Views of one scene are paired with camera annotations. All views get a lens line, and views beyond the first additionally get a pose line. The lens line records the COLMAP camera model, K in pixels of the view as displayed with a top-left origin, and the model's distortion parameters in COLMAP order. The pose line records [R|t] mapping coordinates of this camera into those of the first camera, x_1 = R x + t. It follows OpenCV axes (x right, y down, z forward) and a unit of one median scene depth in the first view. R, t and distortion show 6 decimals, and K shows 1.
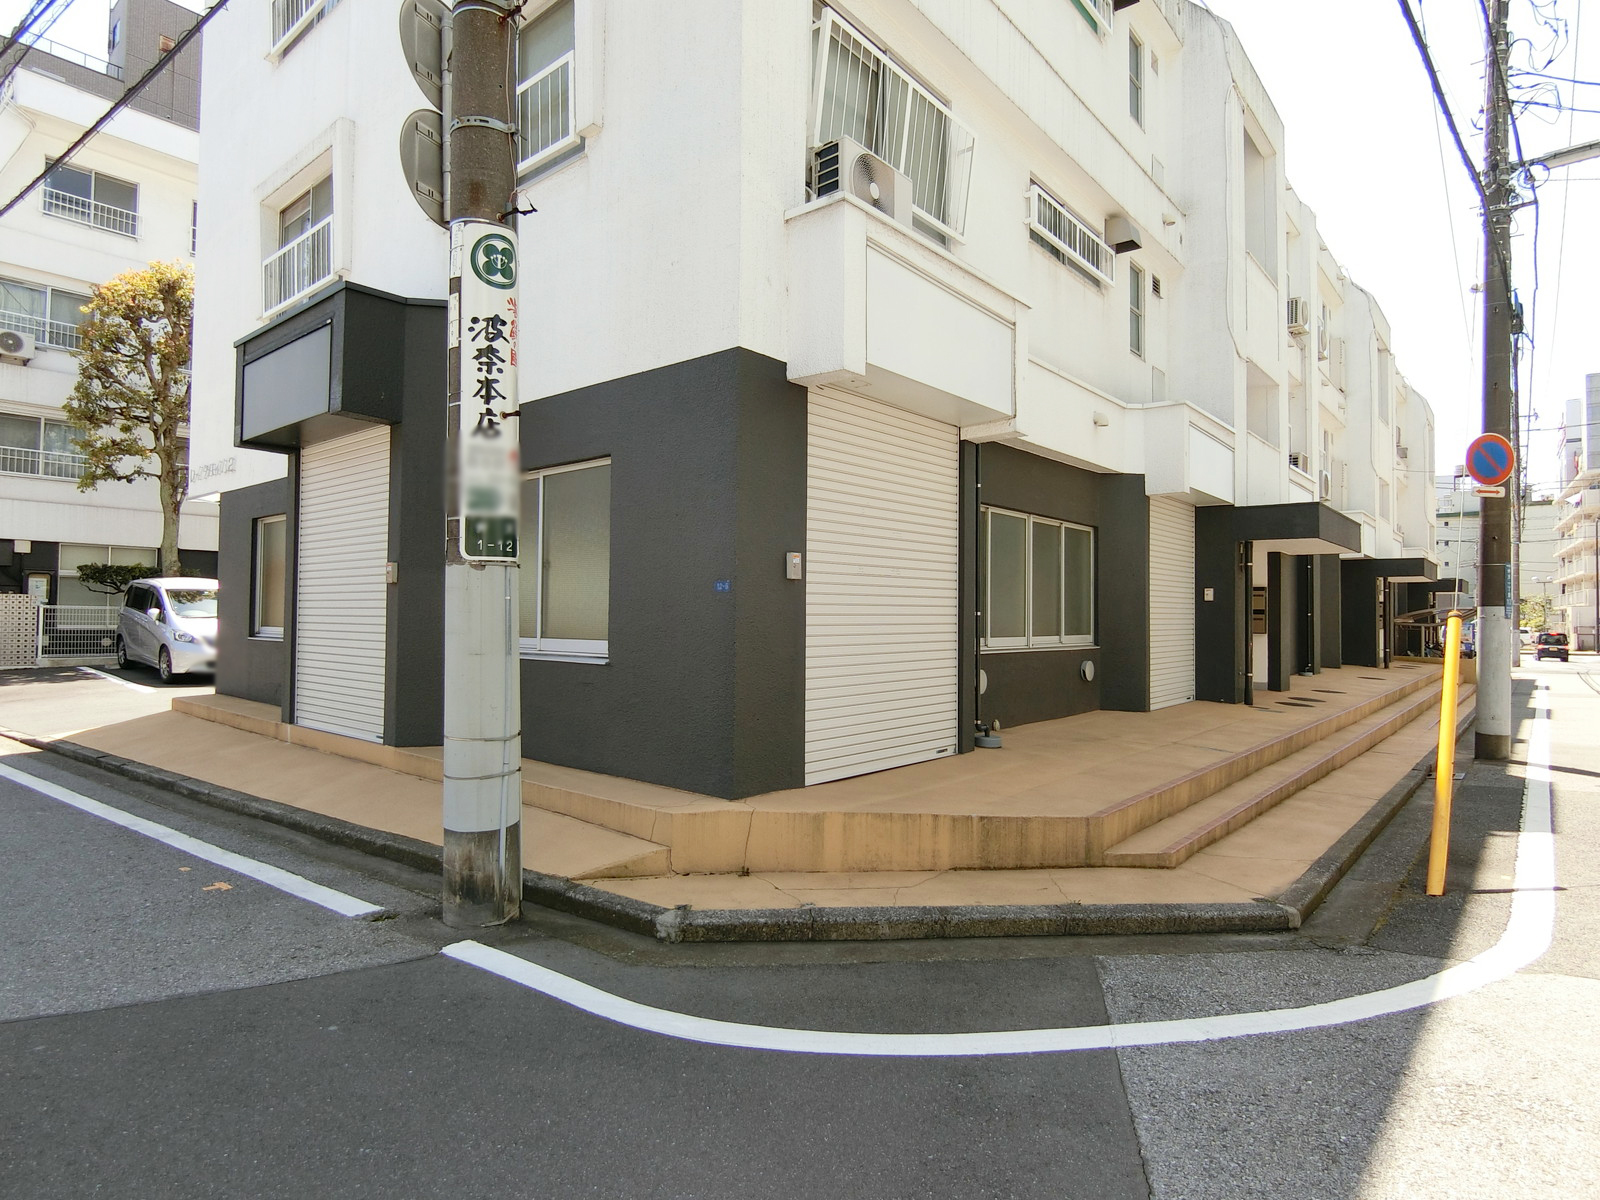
lens RADIAL K [[887.4, 0, 802.1], [0, 887.4, 595.2], [0, 0, 1]] dist [-0.005057, -0.001100]
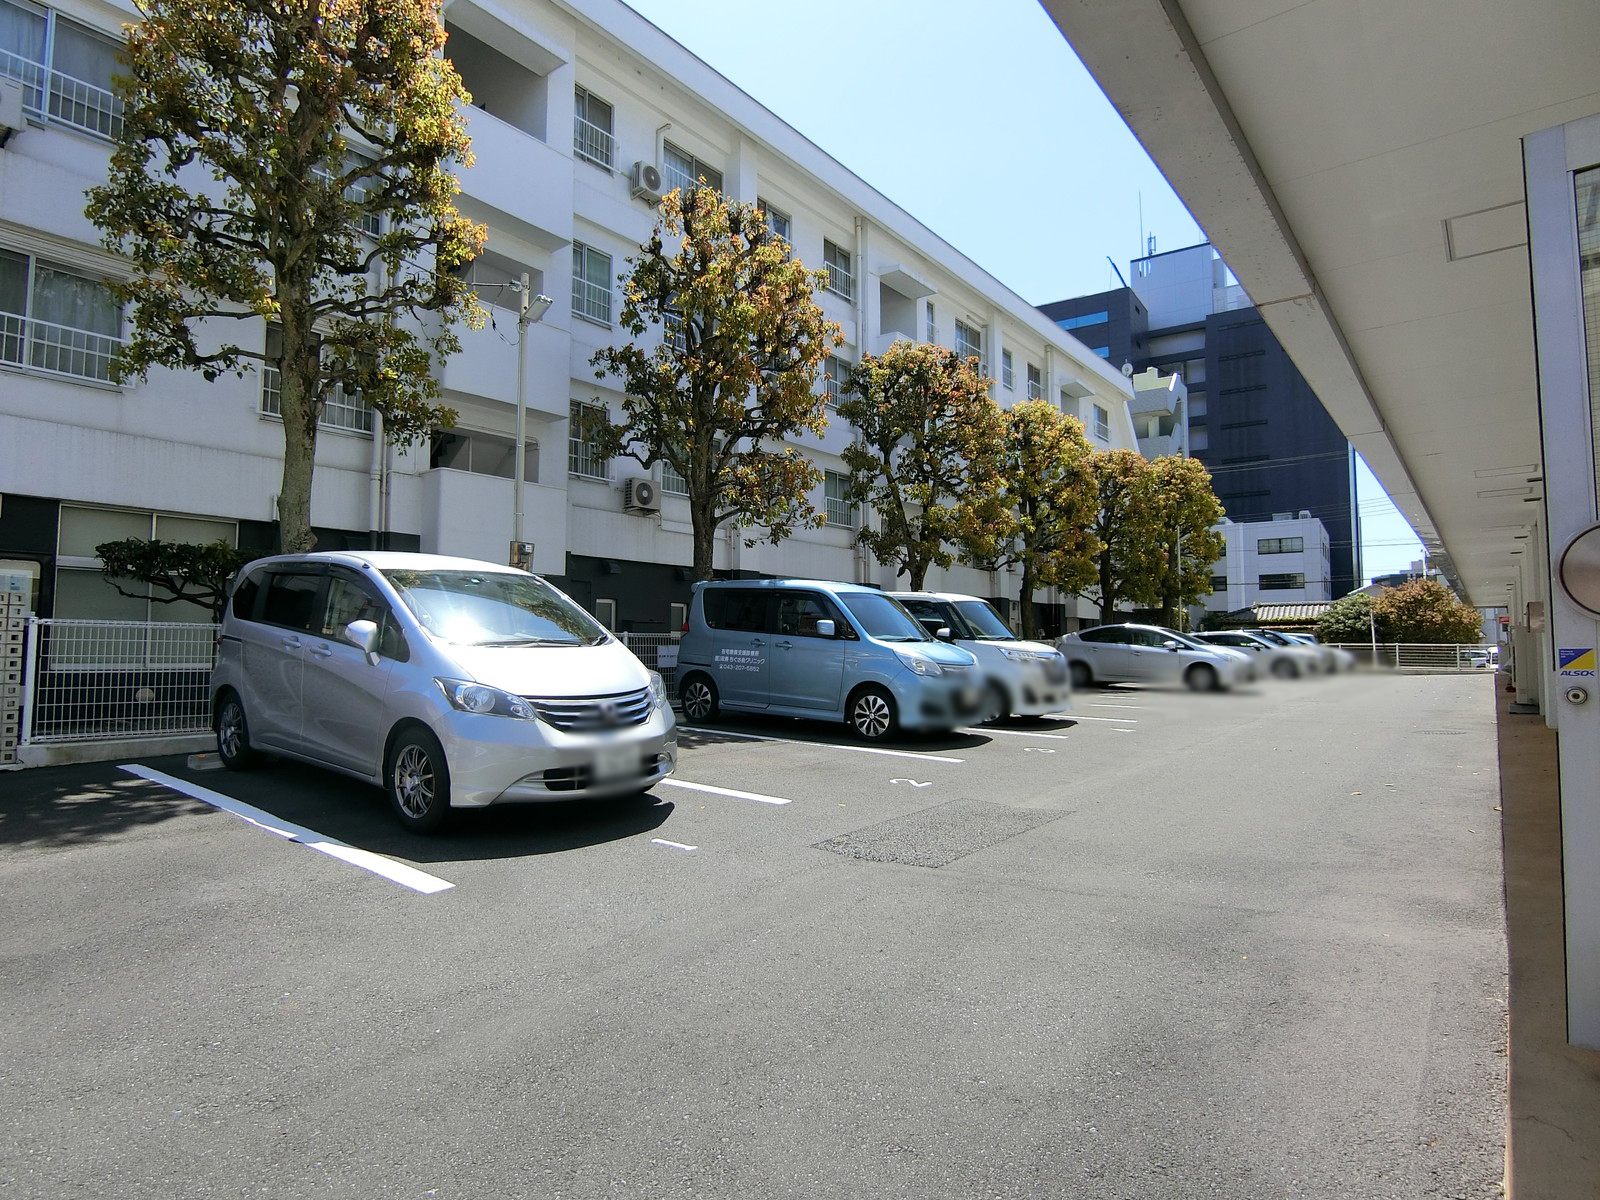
lens RADIAL K [[887.4, 0, 797.1], [0, 887.4, 602.9], [0, 0, 1]] dist [-0.005057, -0.001100]
pose [[0.999411, 0.000546, 0.034304, -0.468277], [0.000528, 0.999510, -0.031295, 0.016586], [-0.034305, 0.031295, 0.998921, 0.517758]]
